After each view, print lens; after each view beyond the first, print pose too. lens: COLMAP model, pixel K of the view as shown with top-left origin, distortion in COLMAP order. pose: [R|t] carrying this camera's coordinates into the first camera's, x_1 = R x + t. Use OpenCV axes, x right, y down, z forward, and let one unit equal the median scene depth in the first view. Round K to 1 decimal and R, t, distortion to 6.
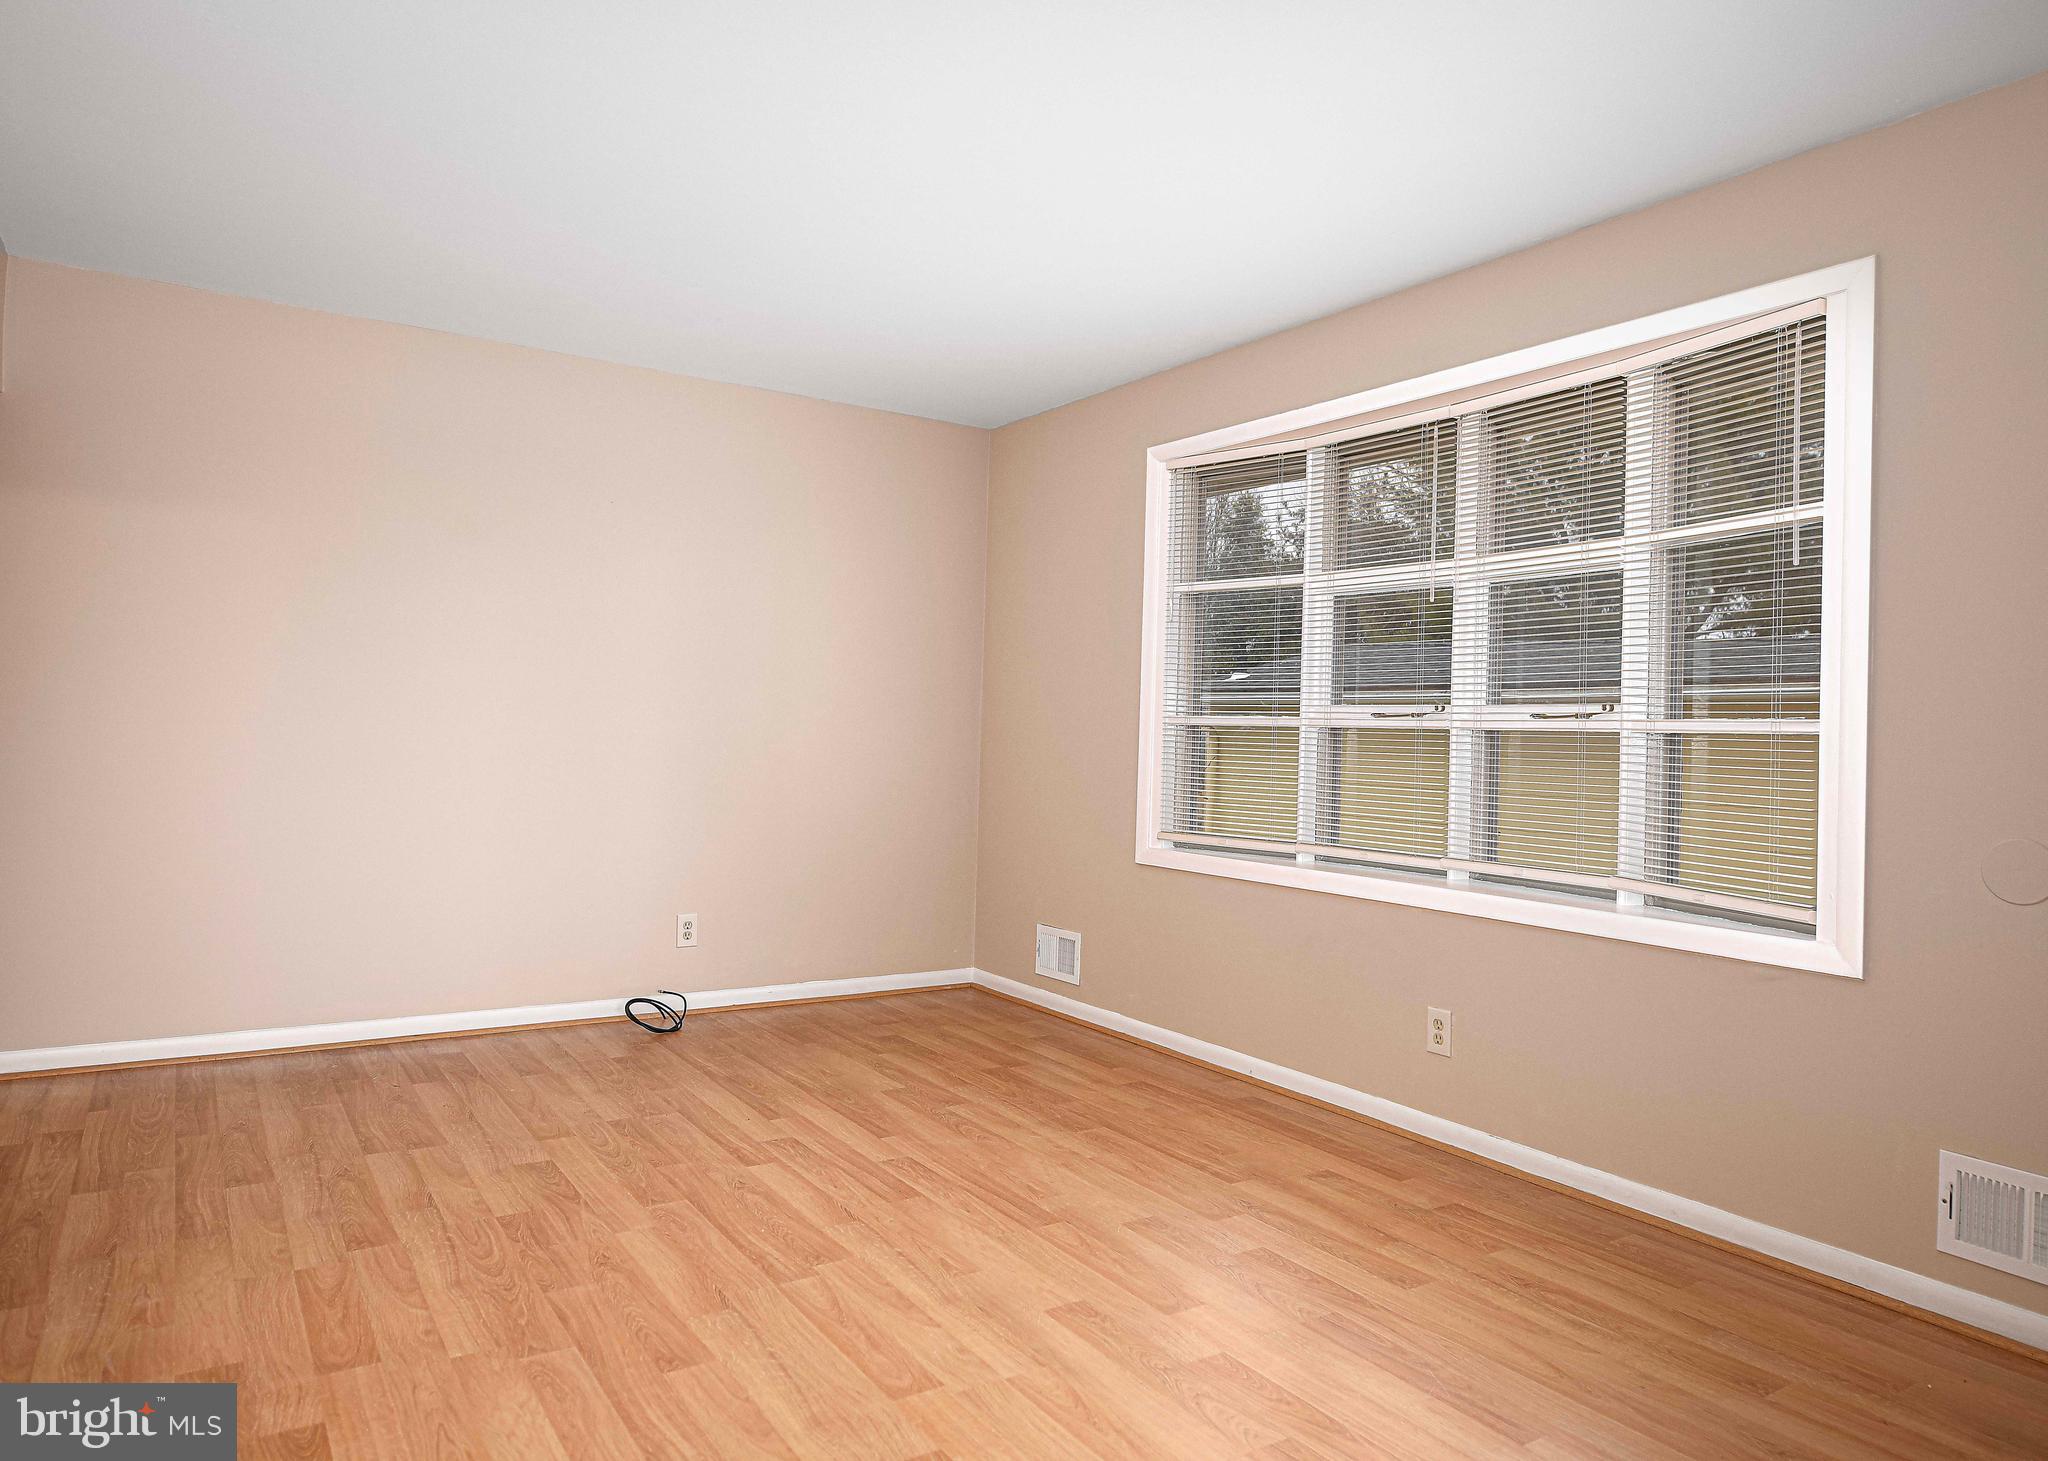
lens RADIAL K [[1309.6, 0, 1013.3], [0, 1309.6, 733.4], [0, 0, 1]] dist [0.018129, 0.002966]
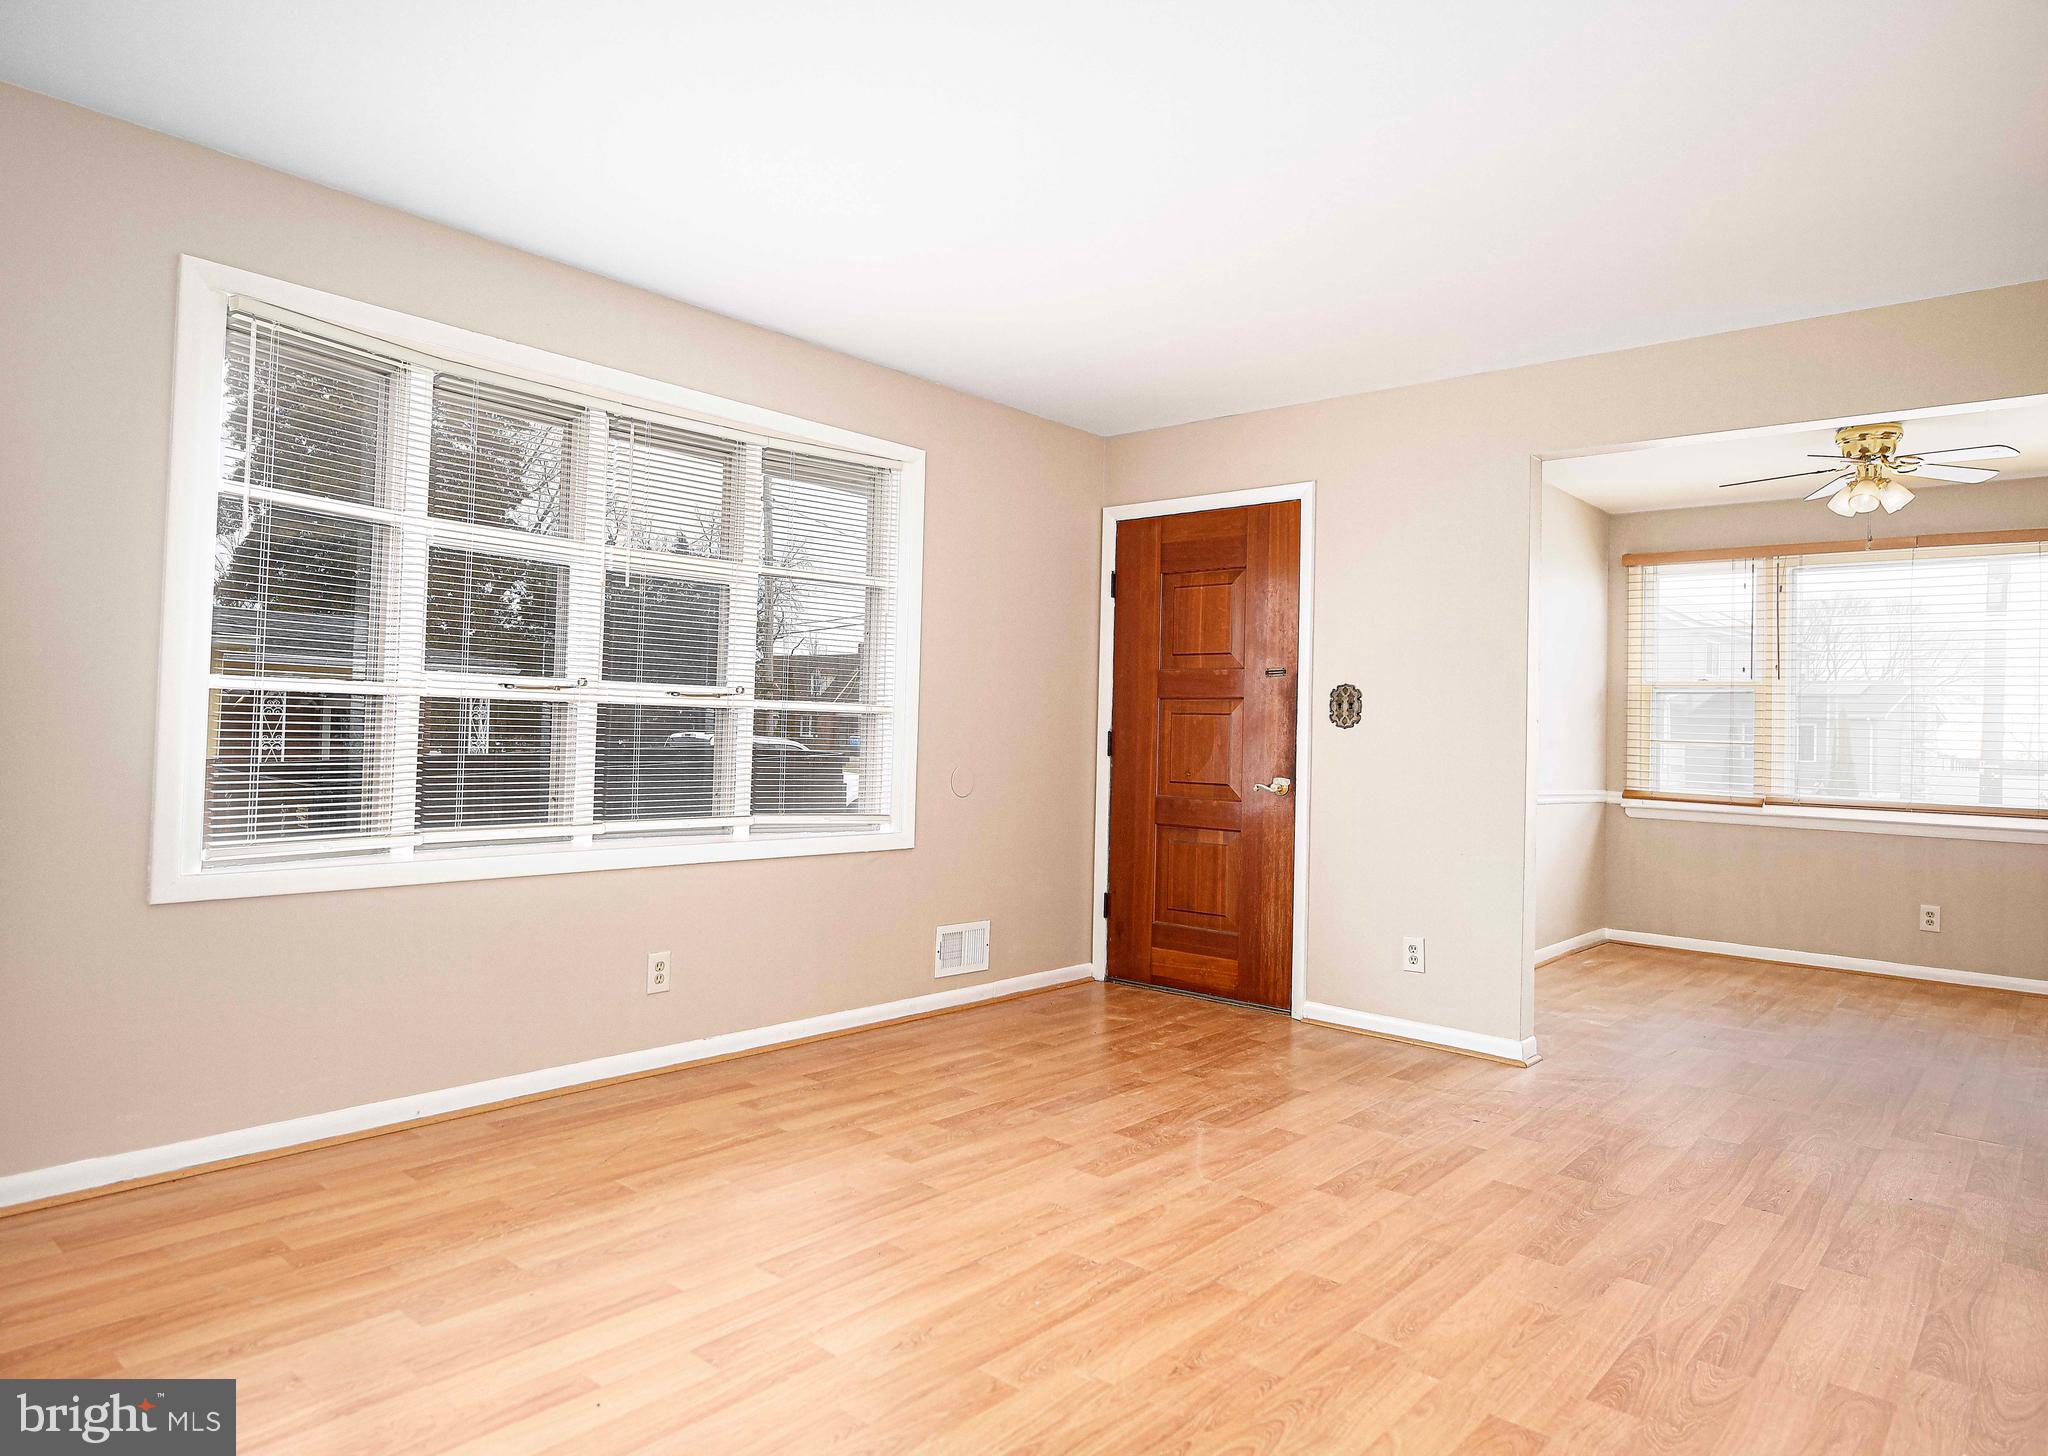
lens RADIAL K [[1226.5, 0, 1020.9], [0, 1226.5, 727.0], [0, 0, 1]] dist [-0.002232, 0.004384]
pose [[-0.279065, -0.030153, 0.959799, -0.944872], [-0.035384, 0.999151, 0.021102, -0.021924], [-0.959620, -0.028073, -0.279895, 1.229241]]
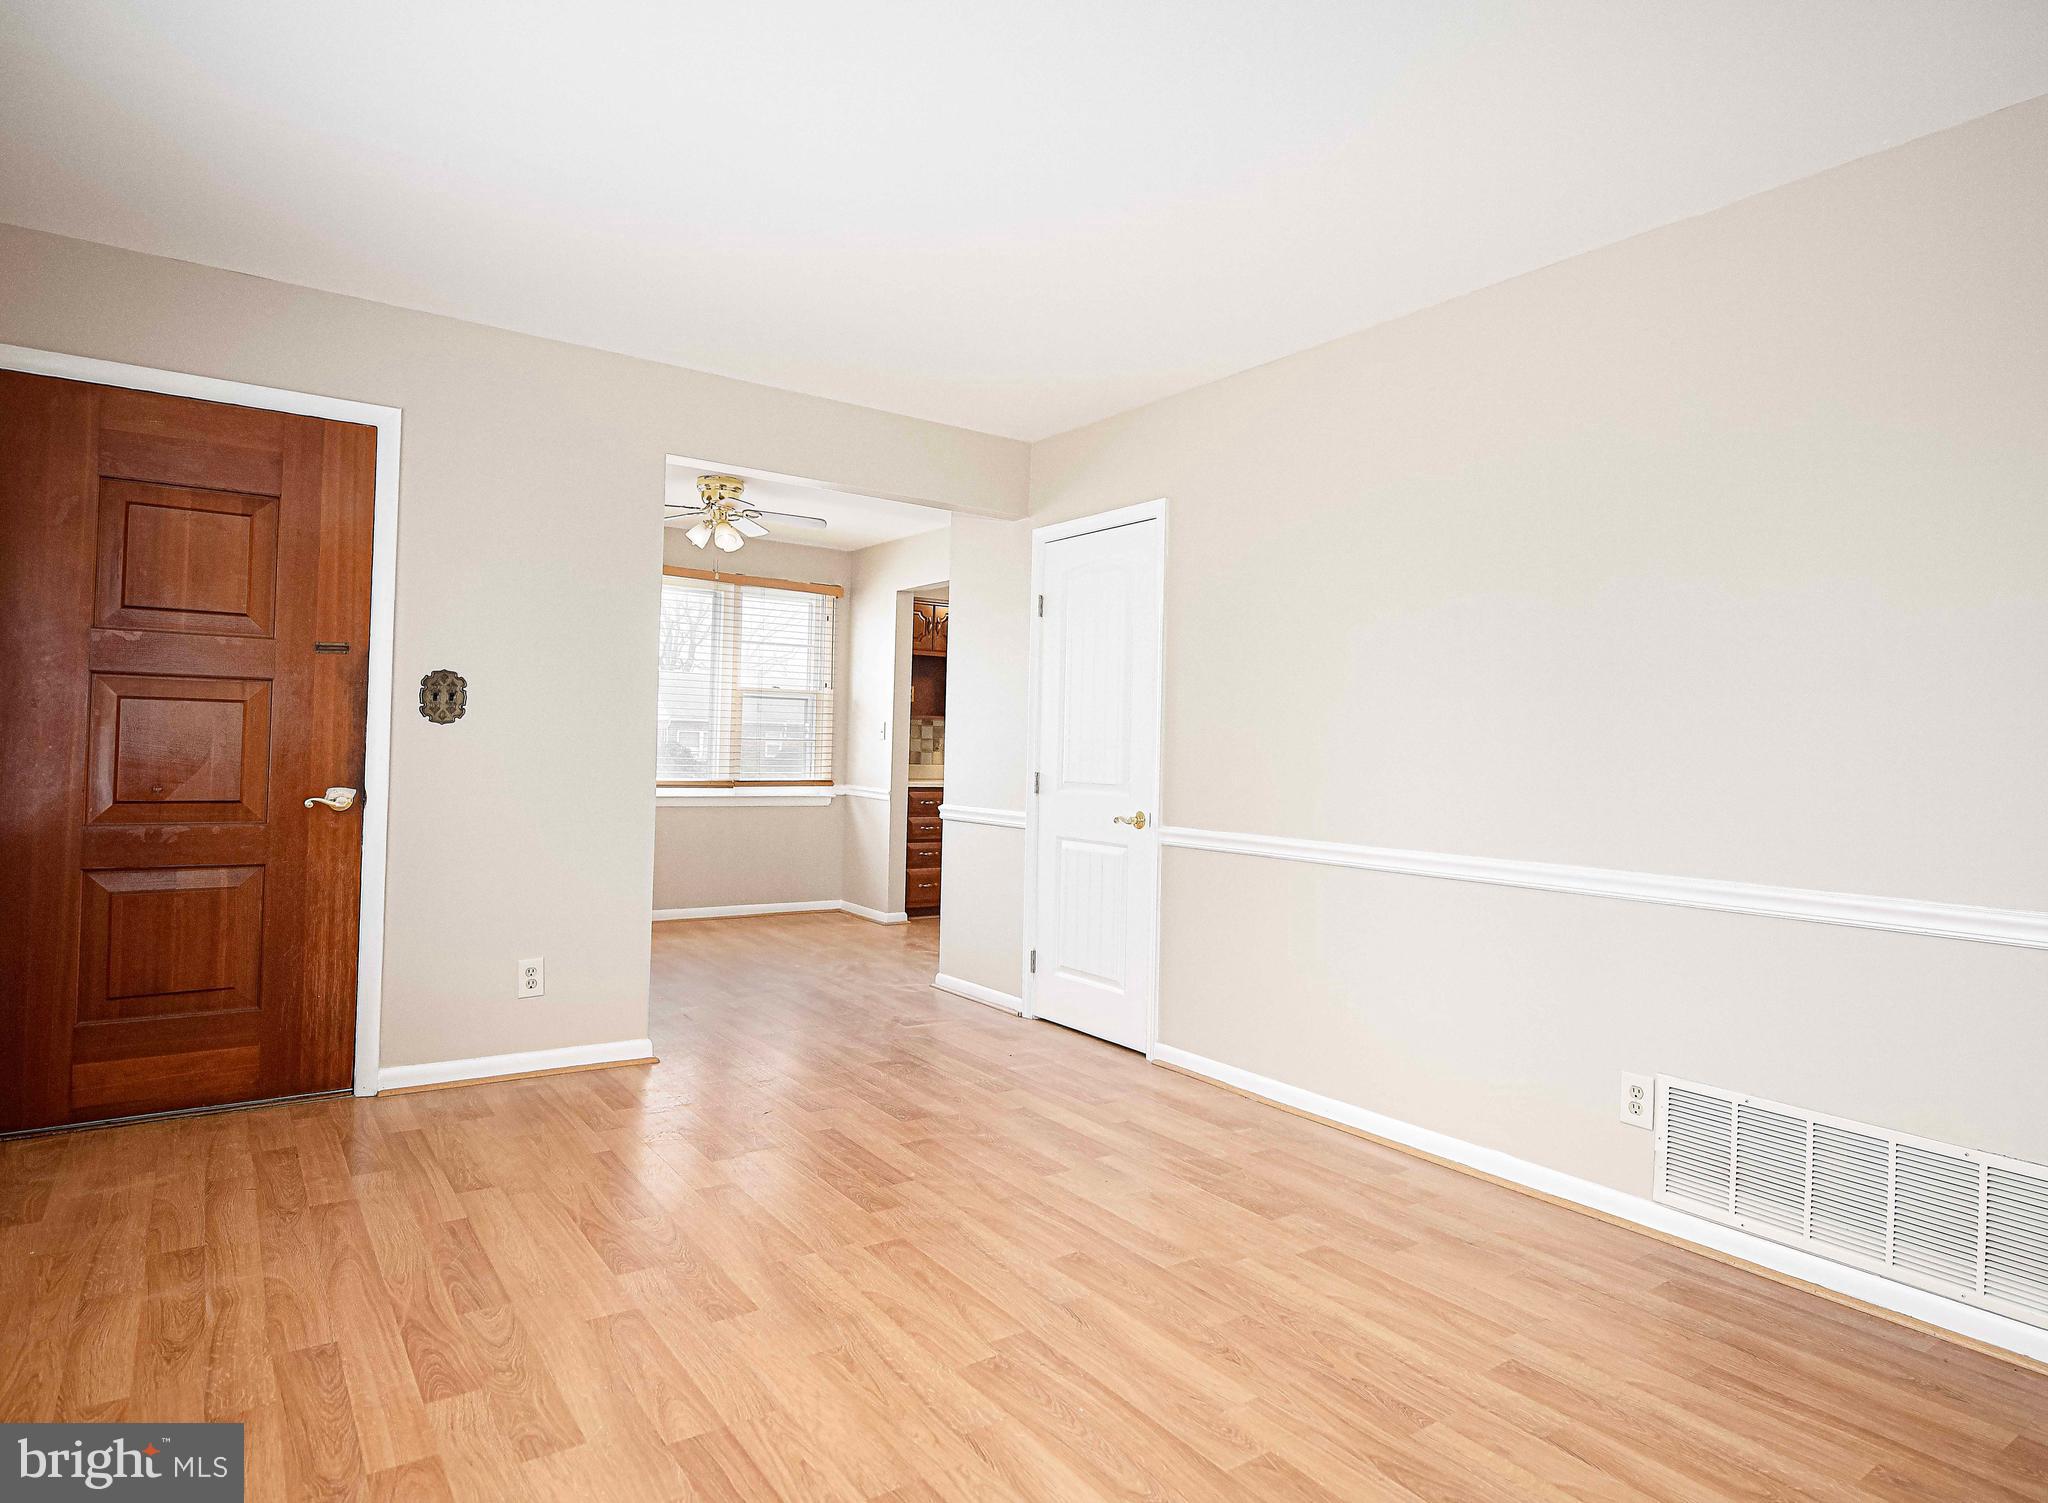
lens RADIAL K [[1158.3, 0, 1043.1], [0, 1158.3, 756.6], [0, 0, 1]] dist [-0.009022, -0.001179]
pose [[-0.997165, -0.053282, -0.053131, -0.109885], [-0.053550, 0.998559, 0.003643, -0.006050], [0.052860, 0.006478, -0.998581, 1.645717]]
